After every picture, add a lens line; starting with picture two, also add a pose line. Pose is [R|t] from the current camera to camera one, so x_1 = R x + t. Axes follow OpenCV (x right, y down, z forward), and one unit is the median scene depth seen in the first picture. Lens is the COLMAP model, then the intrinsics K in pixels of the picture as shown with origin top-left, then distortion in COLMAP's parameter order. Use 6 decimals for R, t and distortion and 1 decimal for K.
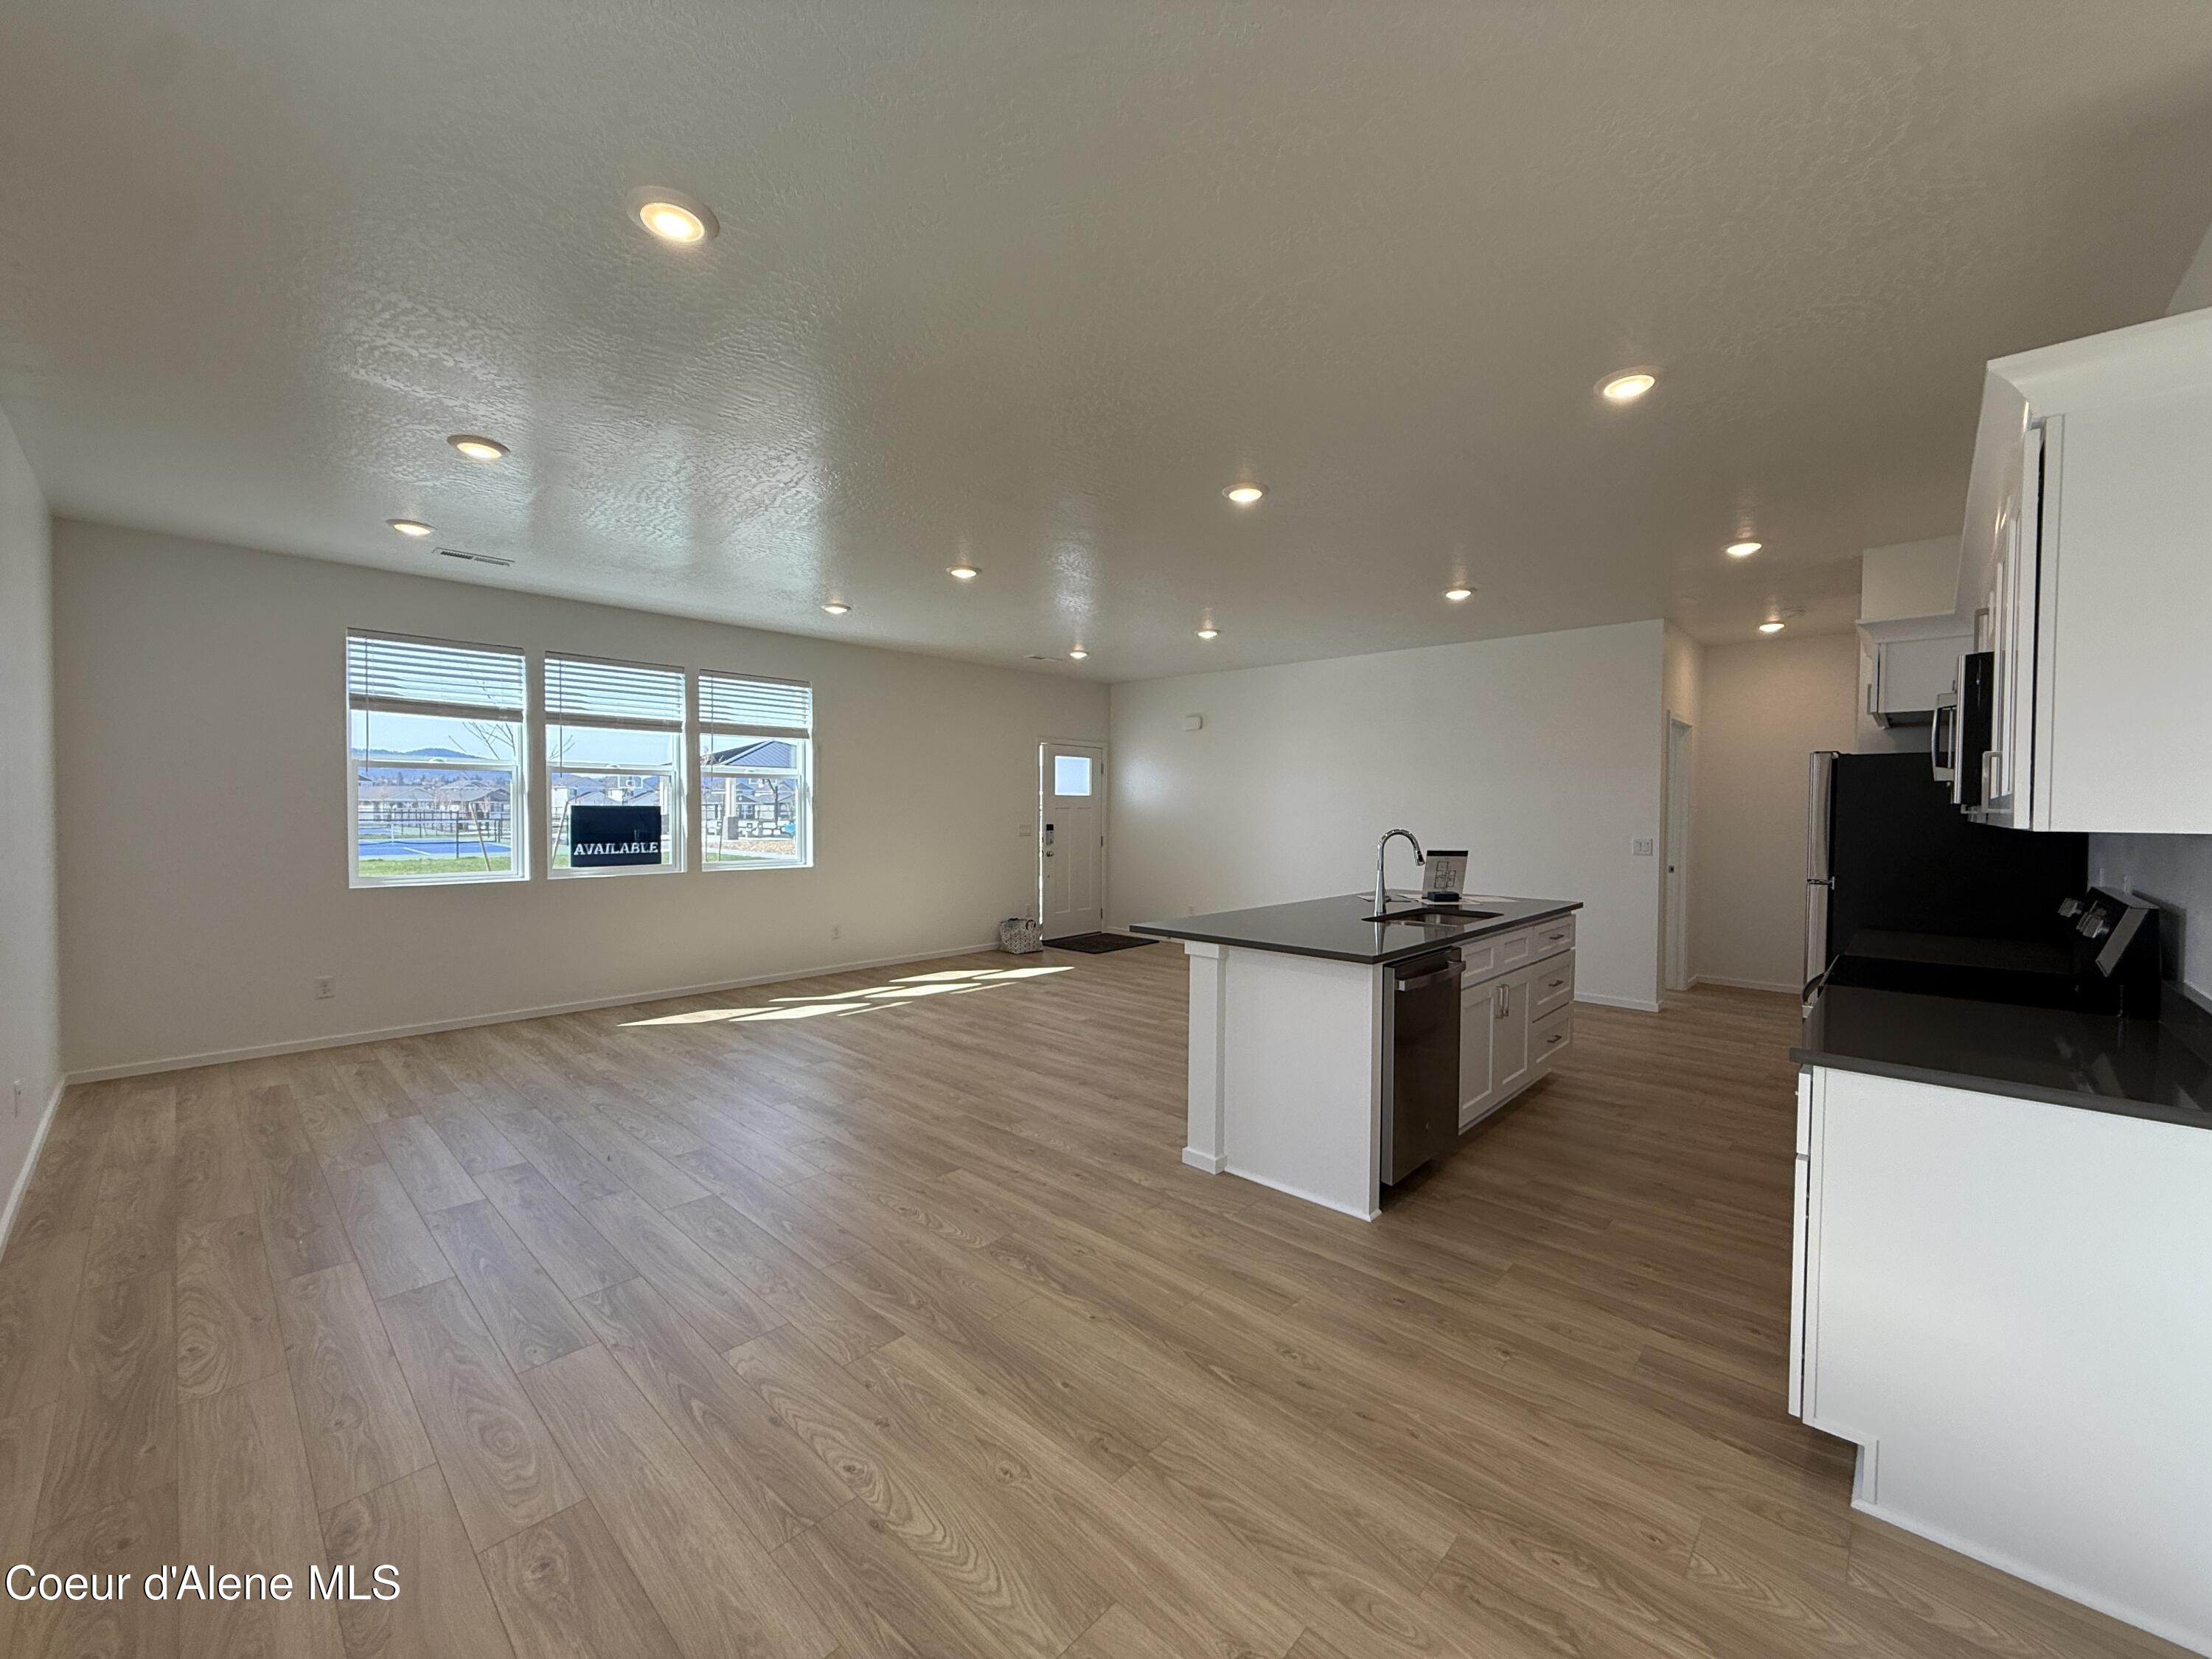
lens RADIAL K [[872.9, 0, 1098.0], [0, 872.9, 826.7], [0, 0, 1]] dist [-0.000429, 0.000228]
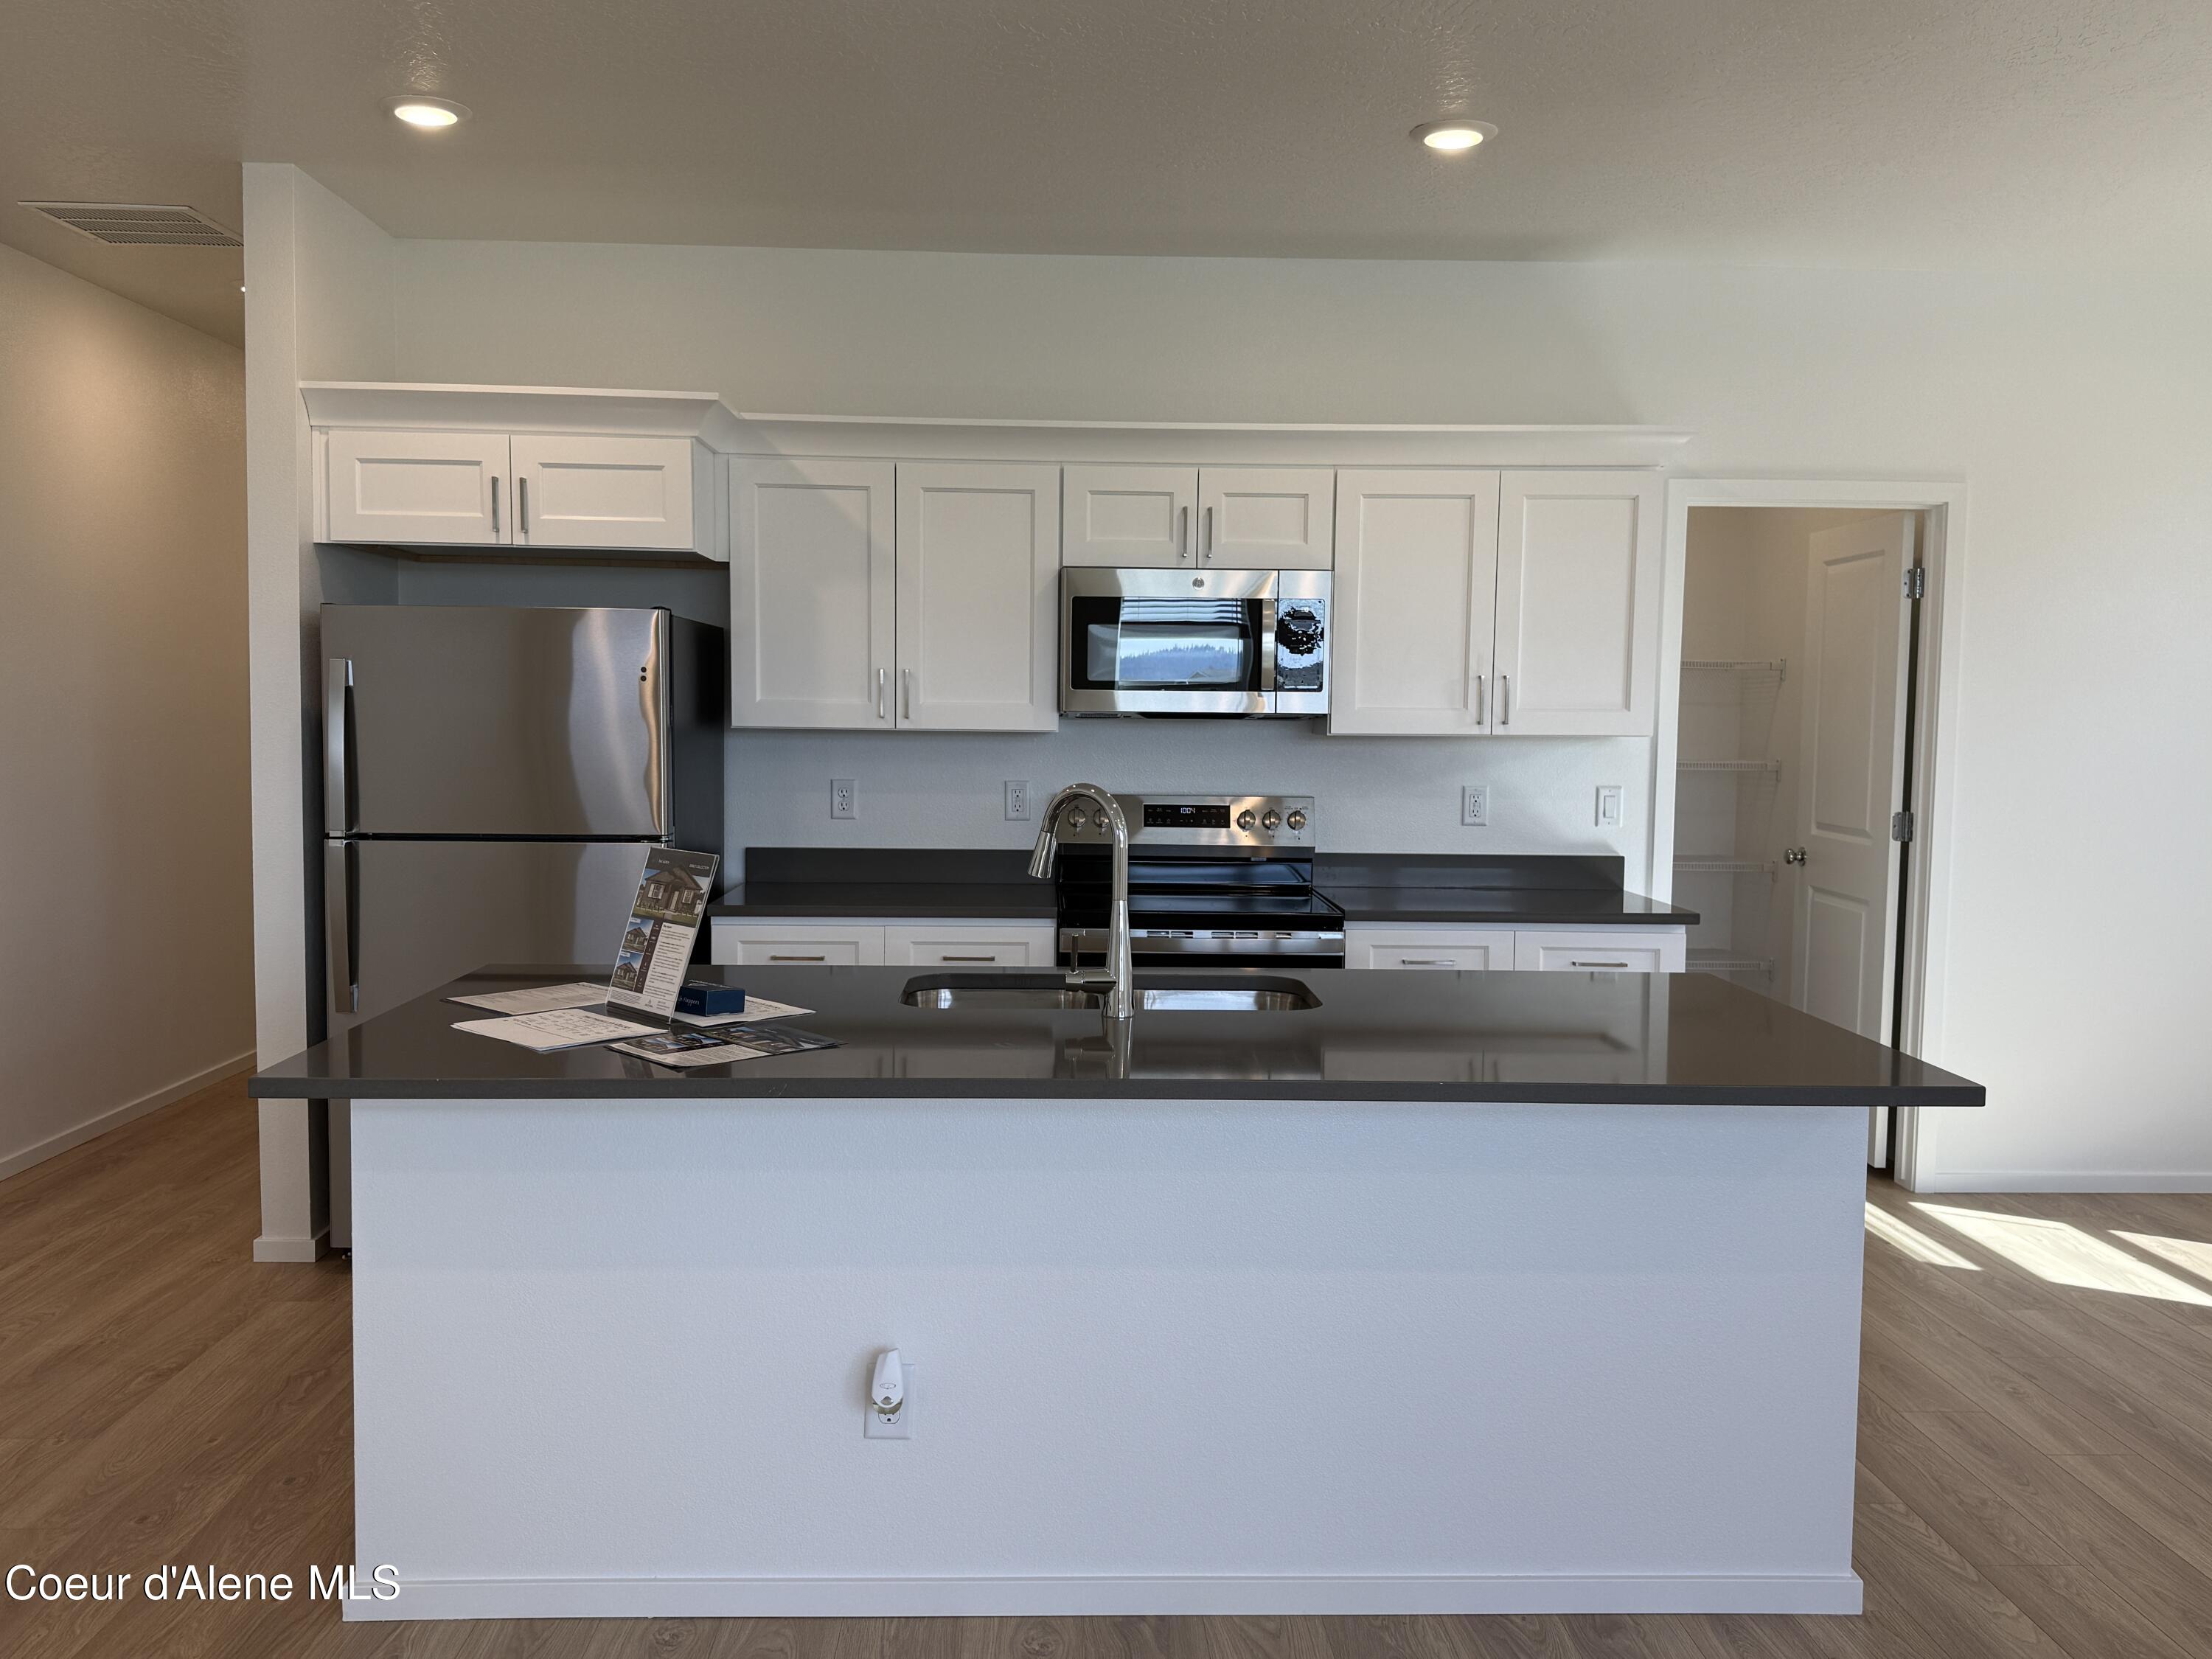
lens RADIAL K [[1785.3, 0, 1101.1], [0, 1785.3, 833.7], [0, 0, 1]] dist [0.113033, -0.162934]
pose [[-0.713249, -0.067701, 0.697633, -0.162111], [-0.005049, 0.995795, 0.091473, -0.039388], [-0.700892, 0.061721, -0.710592, 1.370091]]
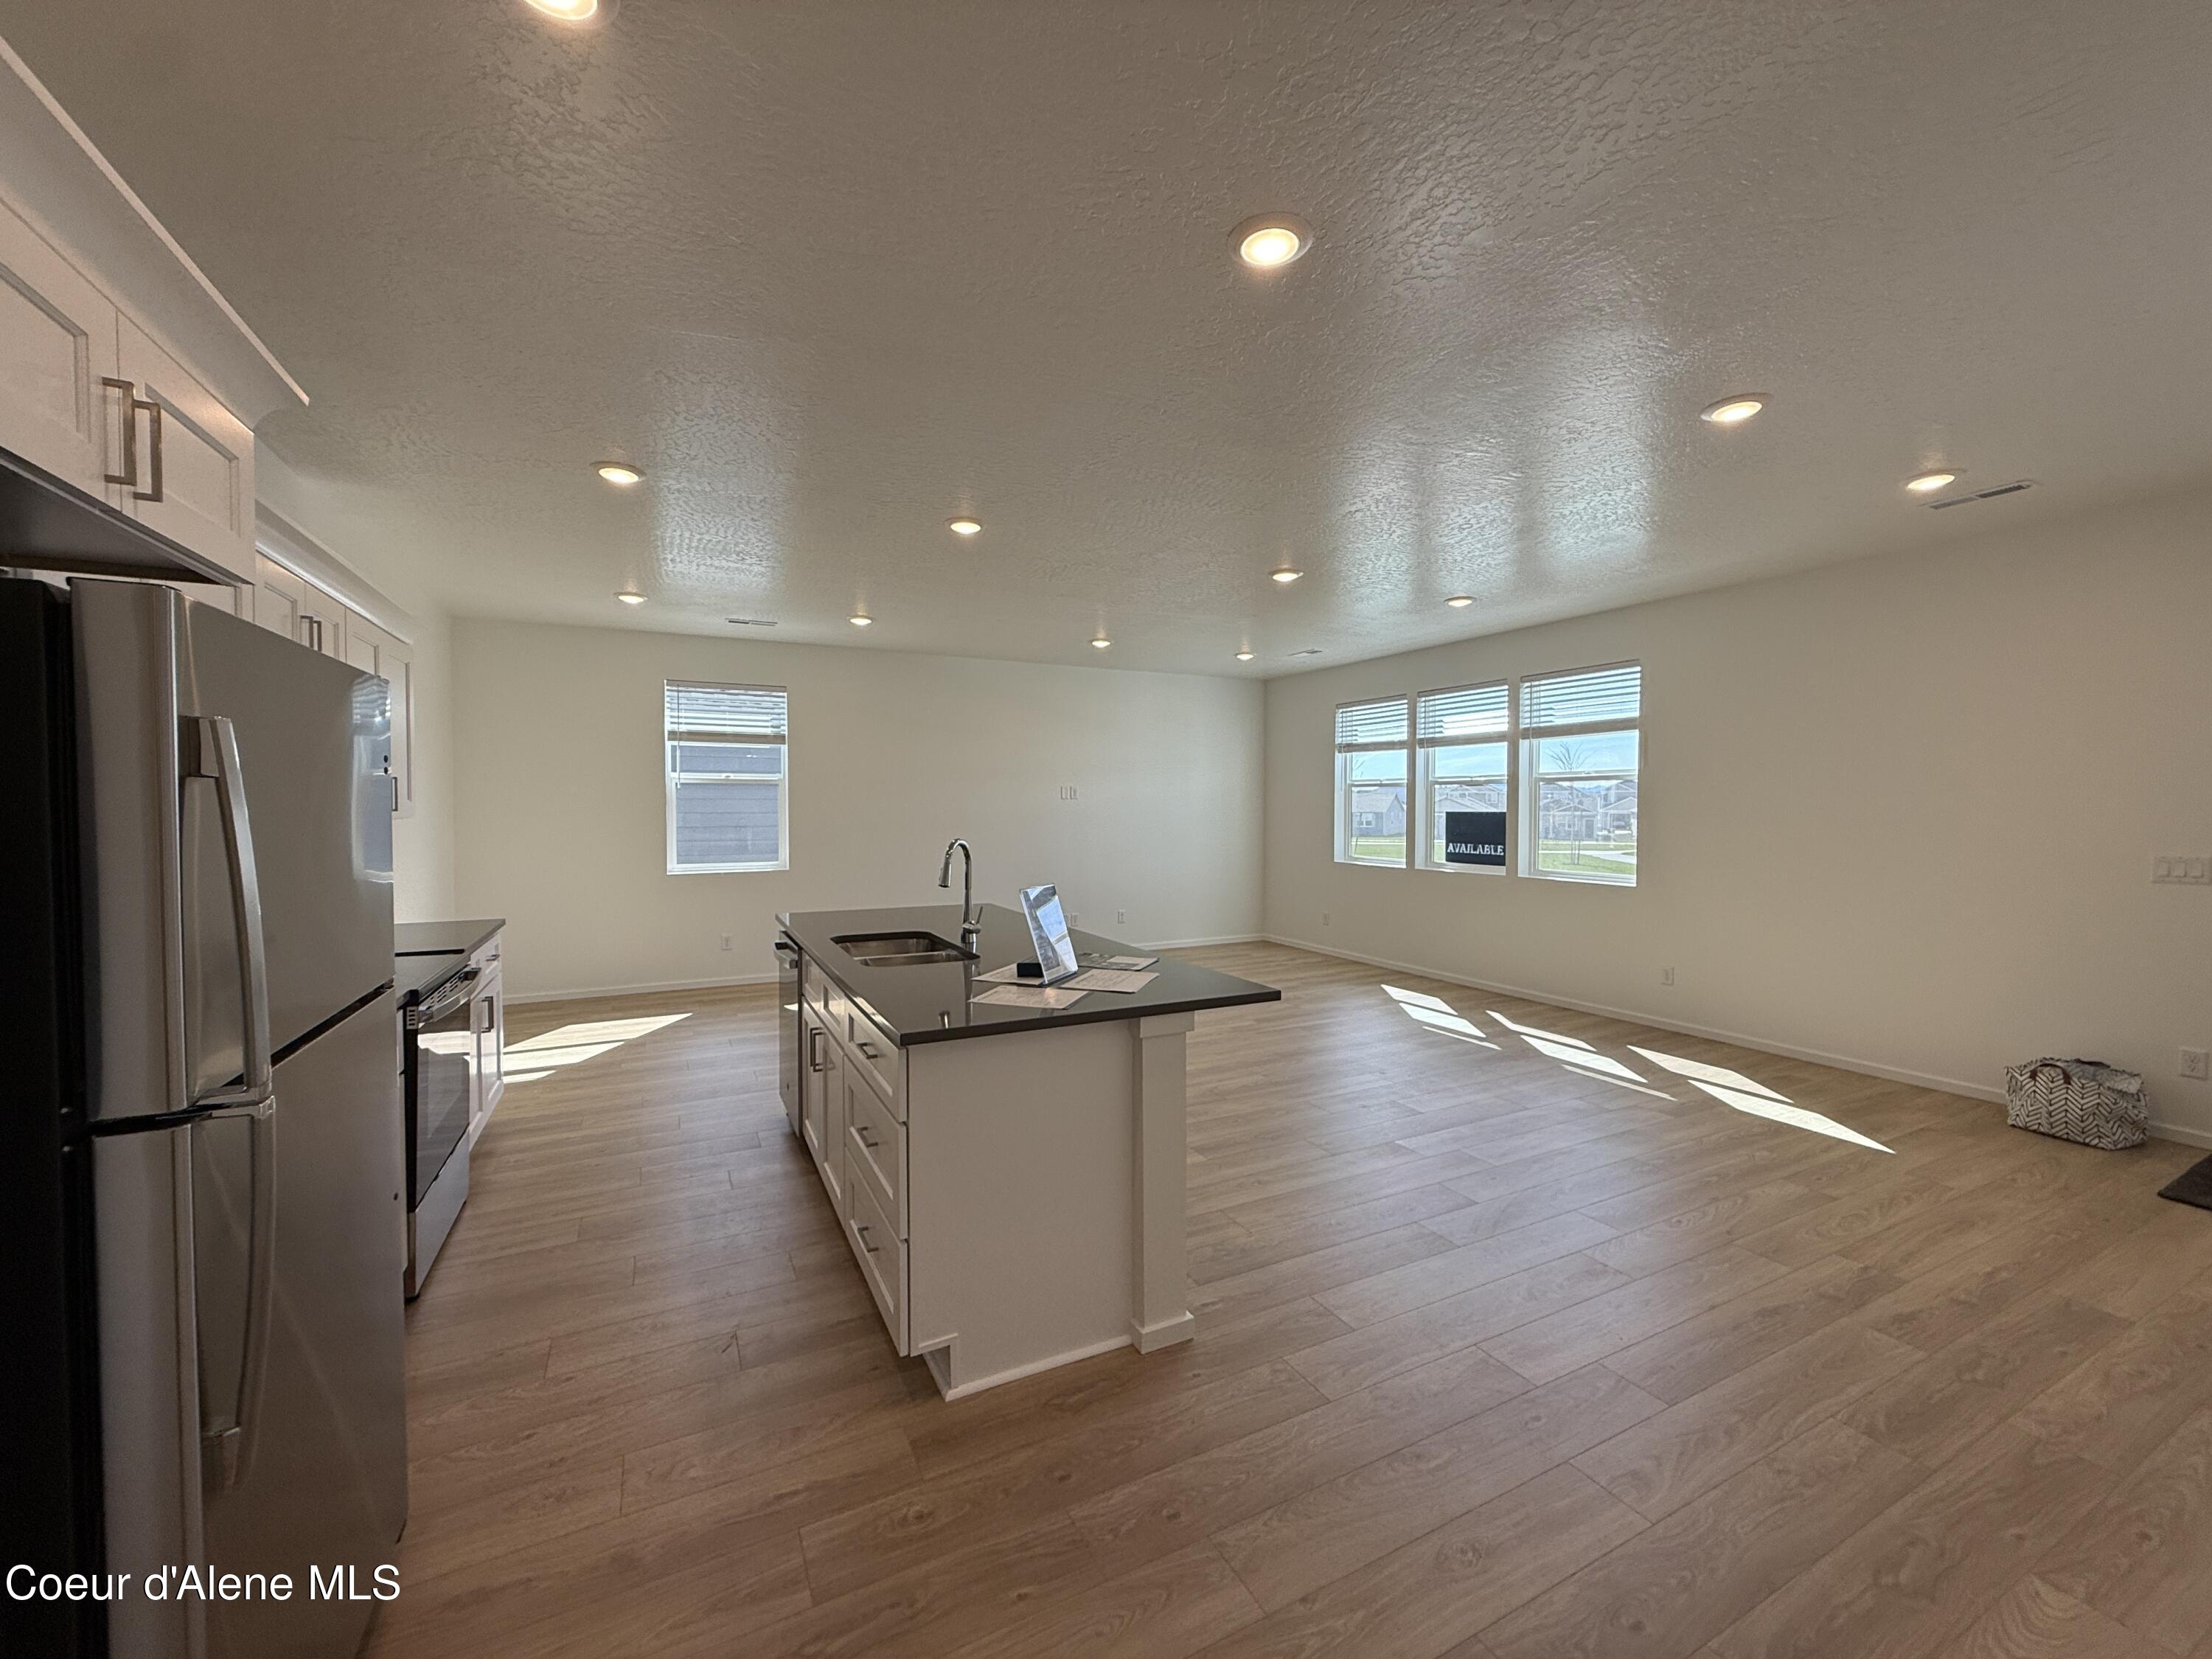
lens RADIAL K [[872.6, 0, 1100.7], [0, 872.6, 823.2], [0, 0, 1]] dist [-0.000135, 0.000262]
pose [[-0.337660, 0.010348, -0.941211, 0.928490], [-0.024293, 0.999511, 0.019704, -0.026094], [0.940955, 0.029518, -0.337243, 1.241053]]
